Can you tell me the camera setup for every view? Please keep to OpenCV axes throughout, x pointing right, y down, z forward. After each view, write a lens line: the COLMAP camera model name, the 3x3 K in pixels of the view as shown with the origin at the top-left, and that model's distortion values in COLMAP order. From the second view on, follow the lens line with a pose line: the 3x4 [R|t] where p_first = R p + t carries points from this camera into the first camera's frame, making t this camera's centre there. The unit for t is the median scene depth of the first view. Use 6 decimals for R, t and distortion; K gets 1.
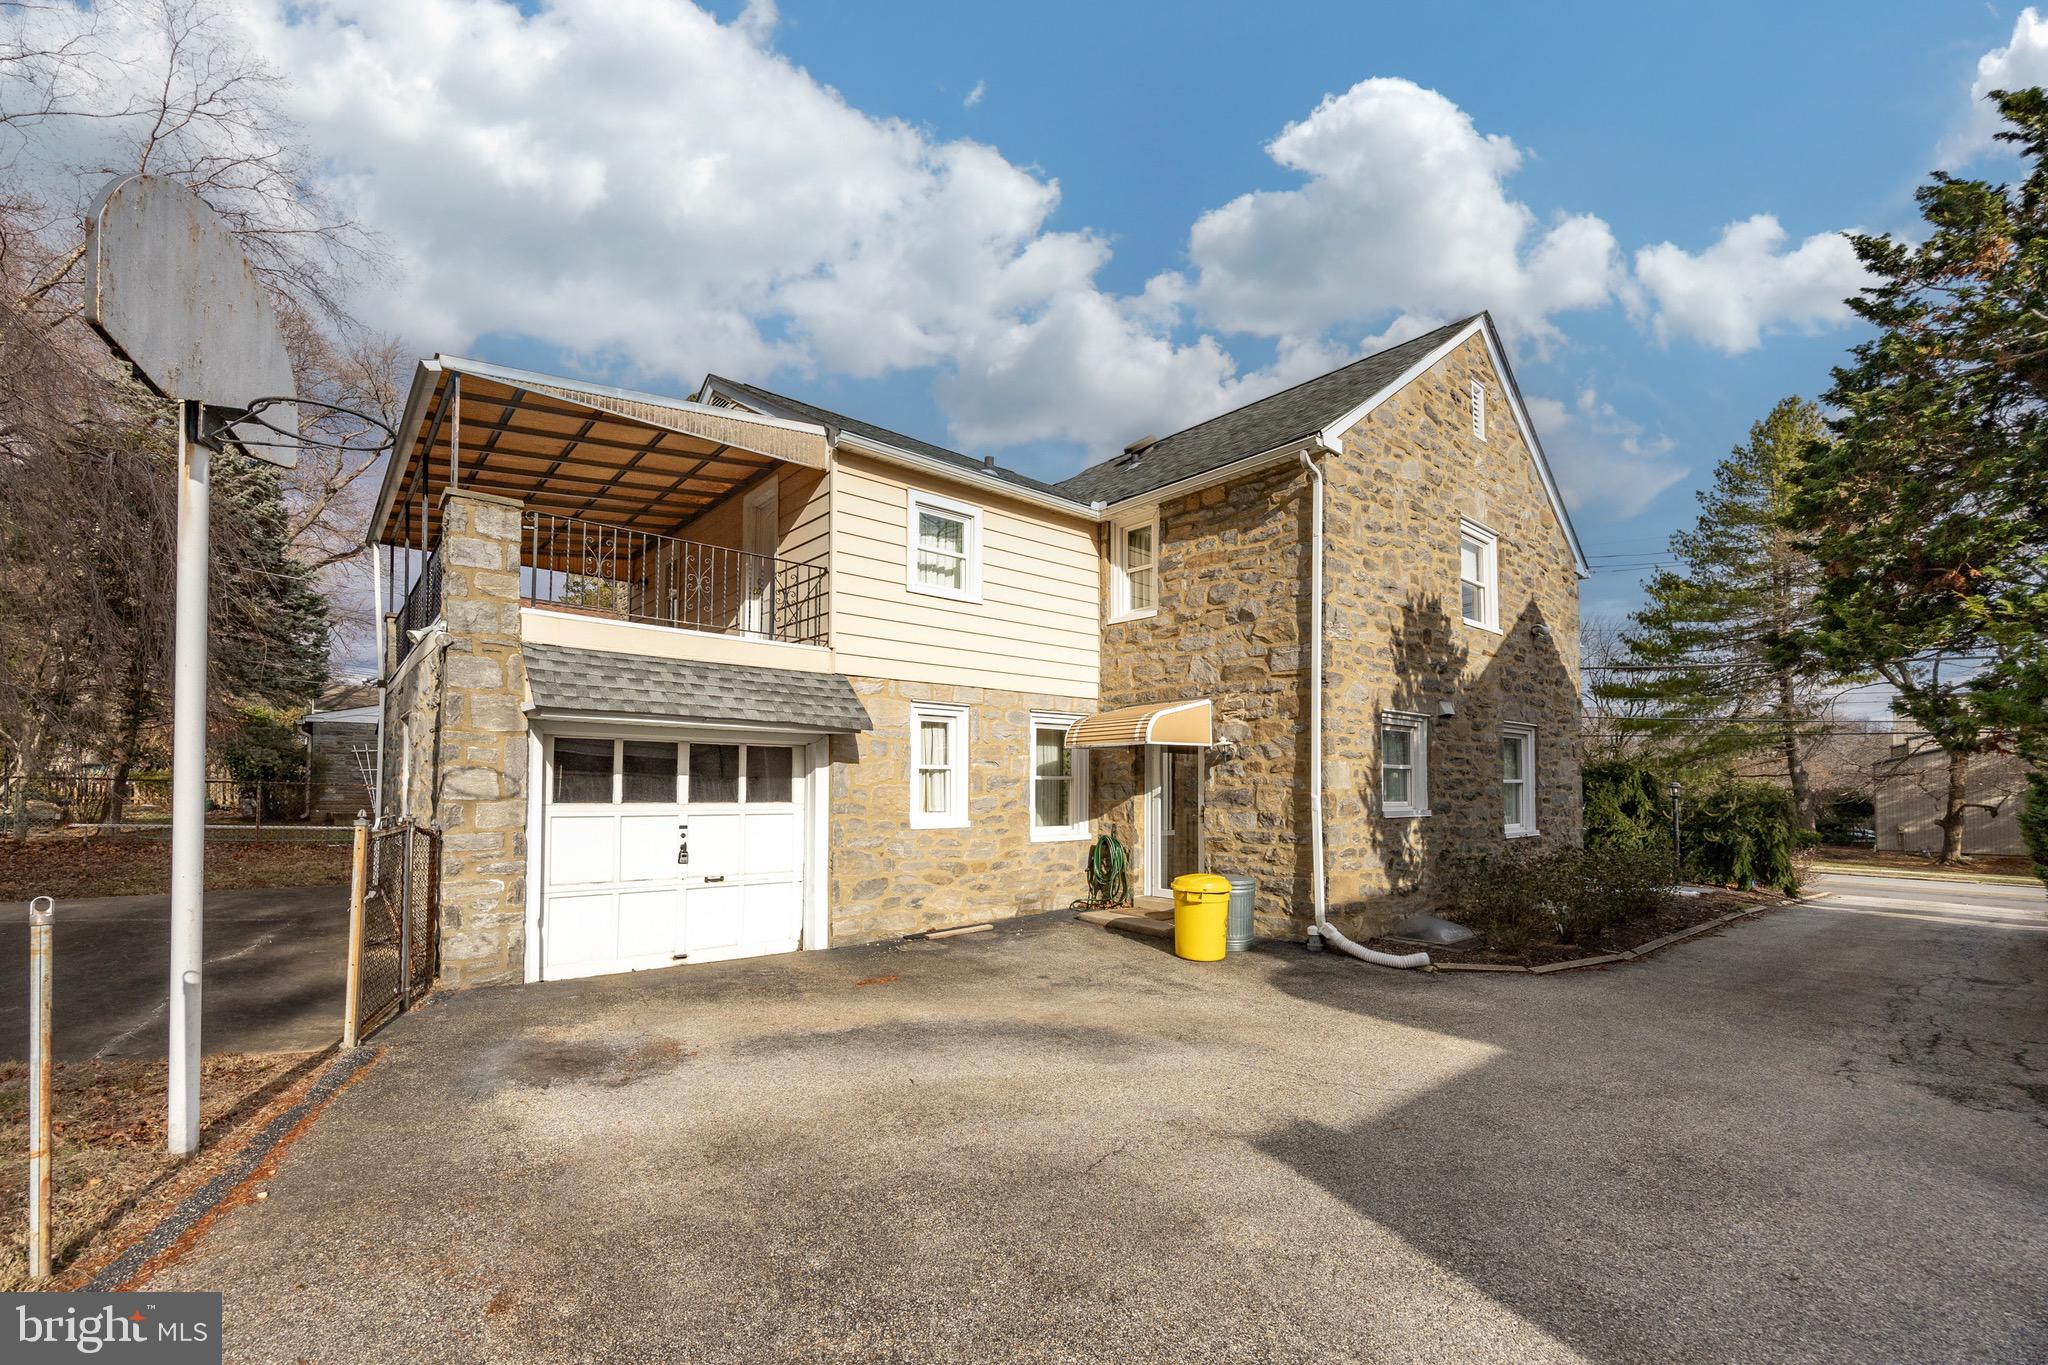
lens RADIAL K [[831.4, 0, 989.3], [0, 831.4, 796.6], [0, 0, 1]] dist [-0.002823, -0.000164]
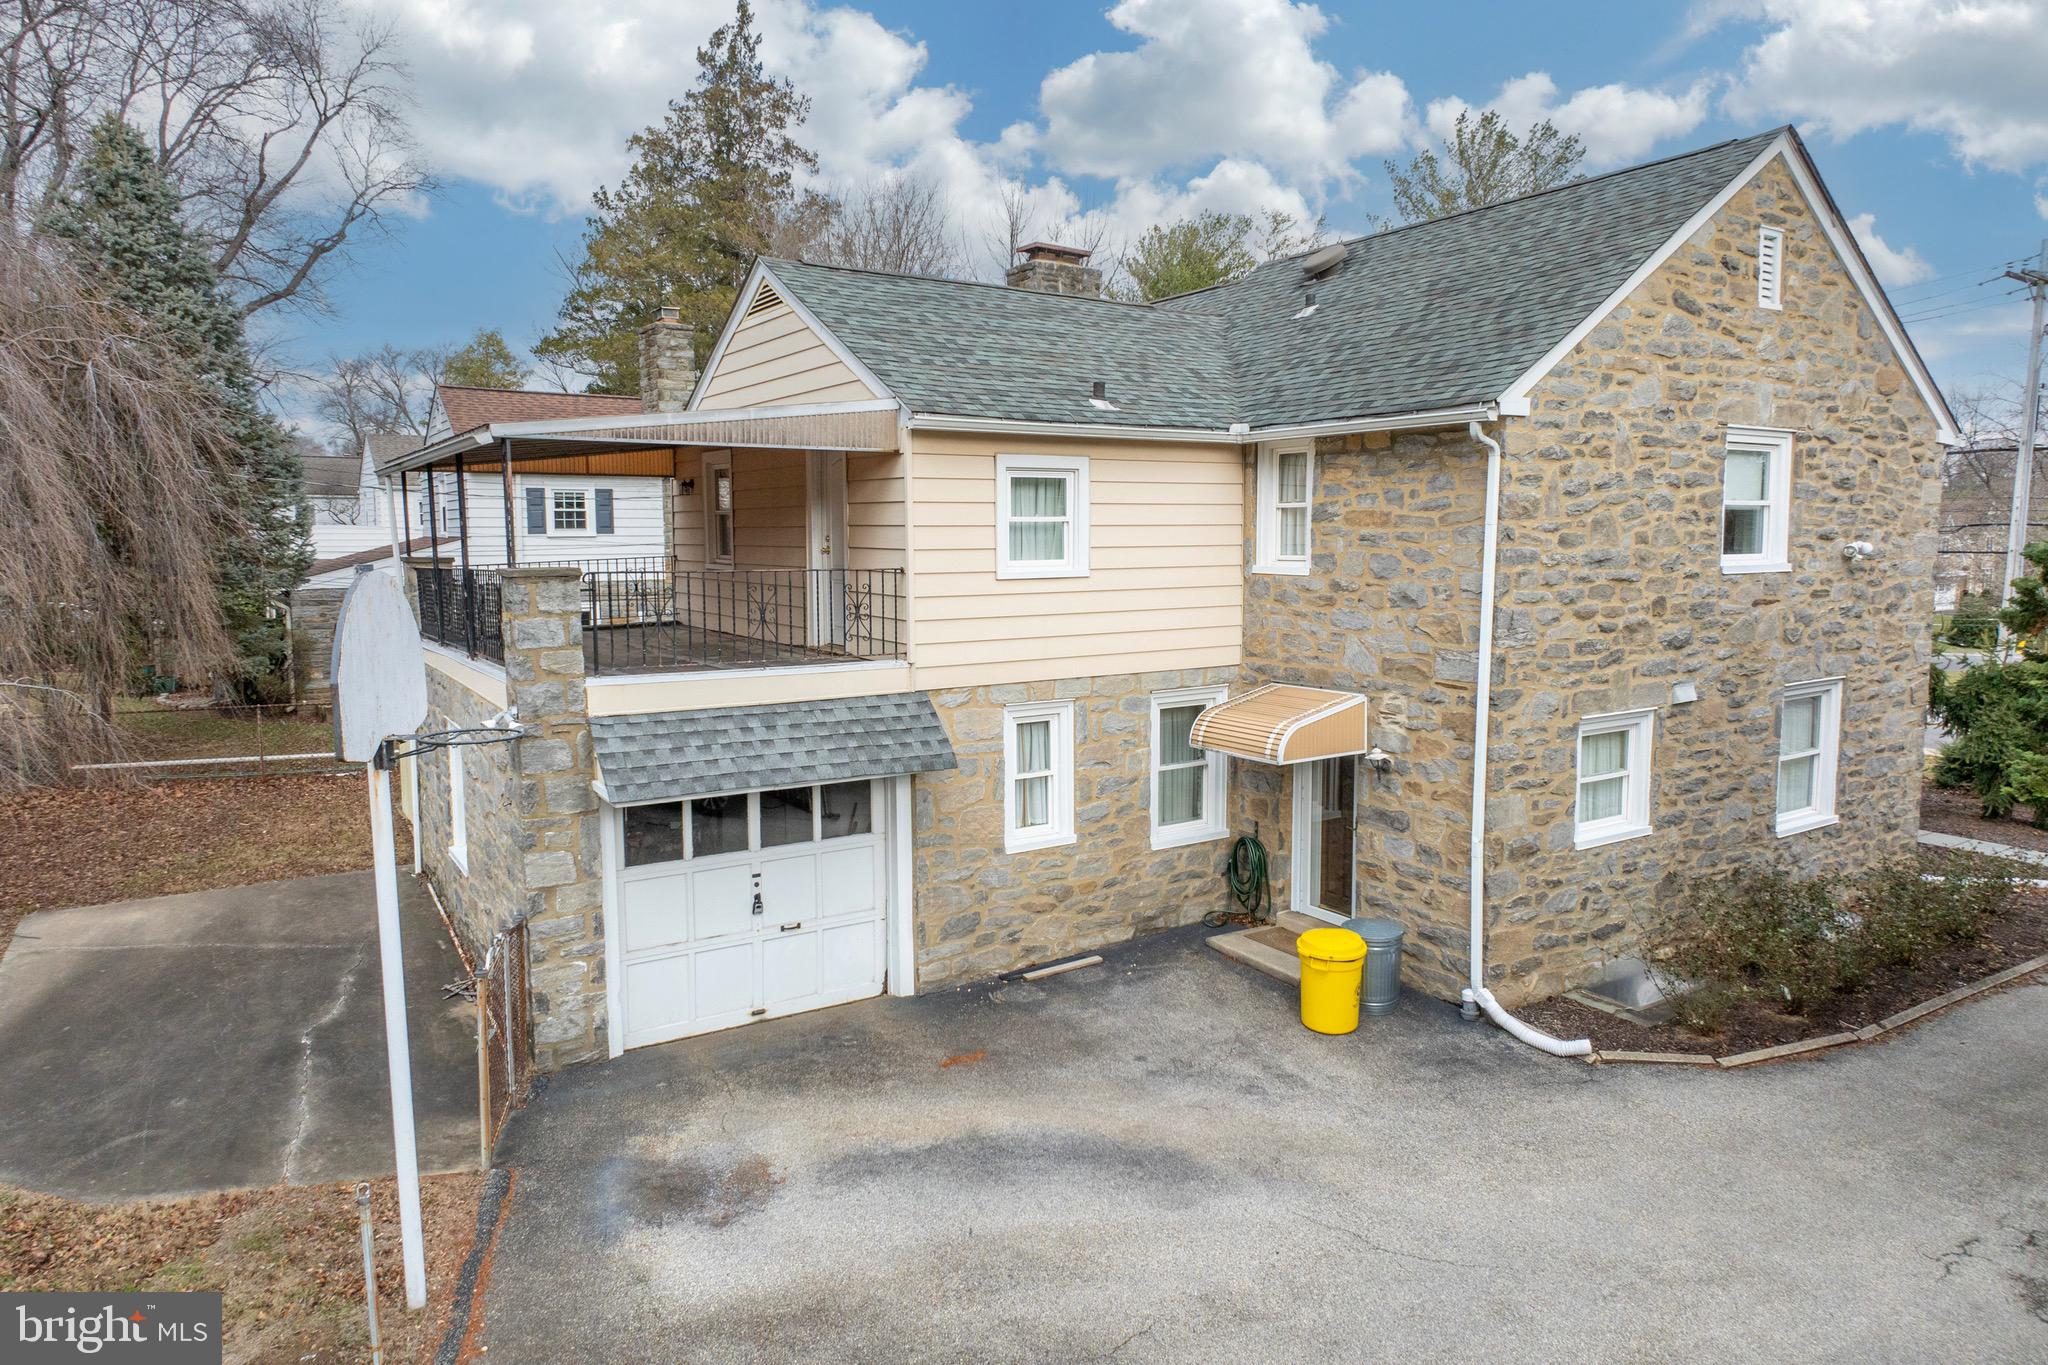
lens RADIAL K [[1268.2, 0, 1024.0], [0, 1268.2, 682.5], [0, 0, 1]] dist [0.022717, -0.022839]
pose [[0.992145, 0.000451, -0.125096, 0.095873], [0.014827, 0.992521, 0.121168, -0.315808], [0.124215, -0.122071, 0.984718, -0.302652]]
